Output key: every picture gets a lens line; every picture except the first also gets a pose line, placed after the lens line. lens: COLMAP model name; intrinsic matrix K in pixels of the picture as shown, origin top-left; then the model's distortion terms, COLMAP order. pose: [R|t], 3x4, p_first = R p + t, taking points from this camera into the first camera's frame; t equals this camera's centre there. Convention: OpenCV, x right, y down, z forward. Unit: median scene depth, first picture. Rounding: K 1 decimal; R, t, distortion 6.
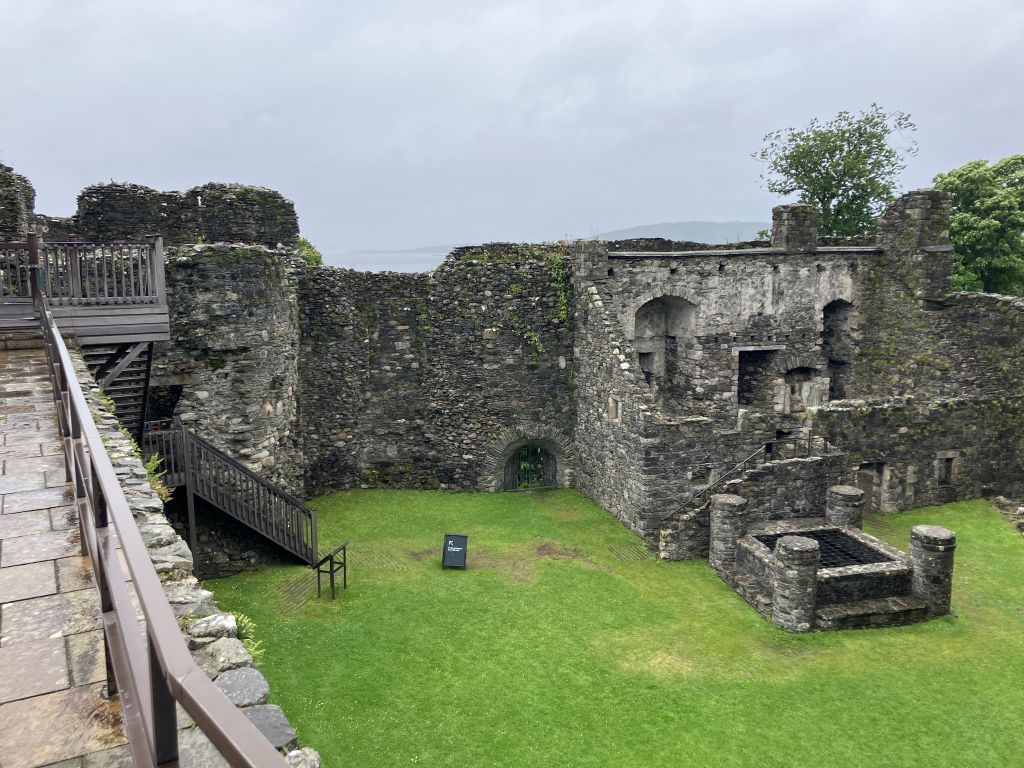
lens RADIAL K [[829.1, 0, 505.0], [0, 829.1, 392.8], [0, 0, 1]] dist [0.043439, -0.066331]
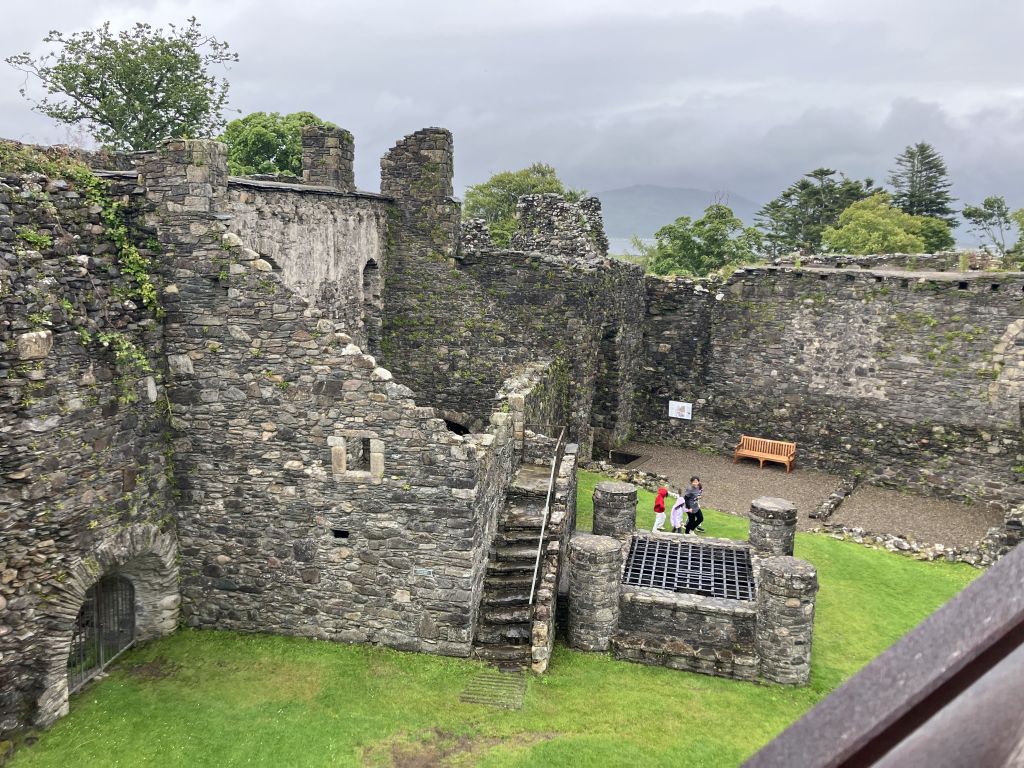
lens RADIAL K [[829.1, 0, 511.3], [0, 829.1, 384.9], [0, 0, 1]] dist [0.043439, -0.066331]
pose [[0.444058, -0.145550, 0.884097, -0.280309], [0.130909, 0.986669, 0.096684, -0.061137], [-0.886383, 0.072803, 0.457191, 0.607374]]
